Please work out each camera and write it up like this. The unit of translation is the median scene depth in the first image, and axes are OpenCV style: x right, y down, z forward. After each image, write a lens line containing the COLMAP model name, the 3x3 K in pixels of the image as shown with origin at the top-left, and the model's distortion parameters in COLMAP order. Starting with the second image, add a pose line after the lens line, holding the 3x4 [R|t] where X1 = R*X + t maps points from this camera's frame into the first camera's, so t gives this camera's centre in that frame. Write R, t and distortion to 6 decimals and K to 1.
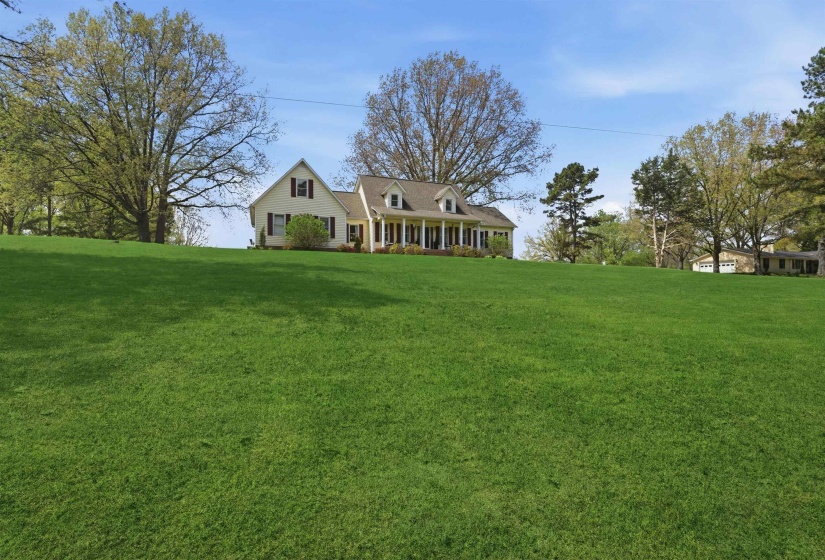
lens RADIAL K [[382.3, 0, 408.1], [0, 382.3, 281.5], [0, 0, 1]] dist [-0.012750, -0.000221]
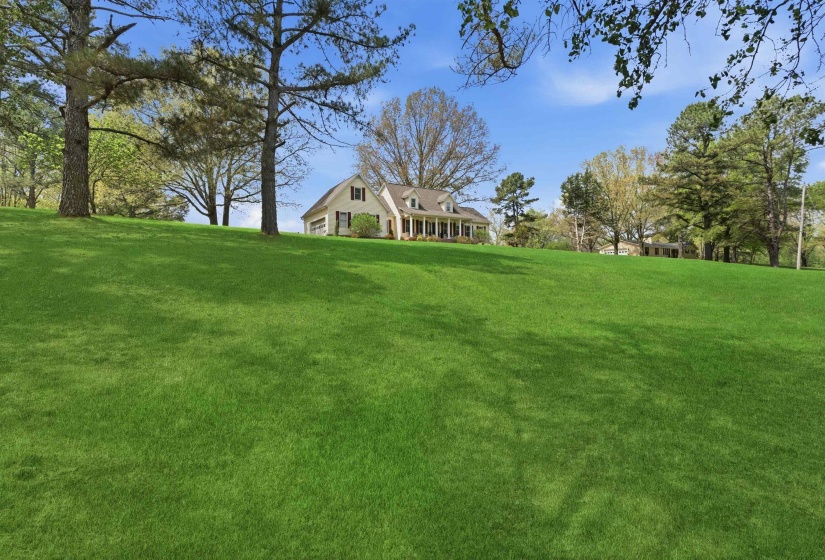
lens RADIAL K [[367.9, 0, 403.1], [0, 367.9, 269.9], [0, 0, 1]] dist [-0.011627, 0.000296]
pose [[0.985479, -0.001366, 0.169793, -0.204488], [0.000404, 0.999984, 0.005700, 0.016741], [-0.169798, -0.005549, 0.985463, -0.216136]]
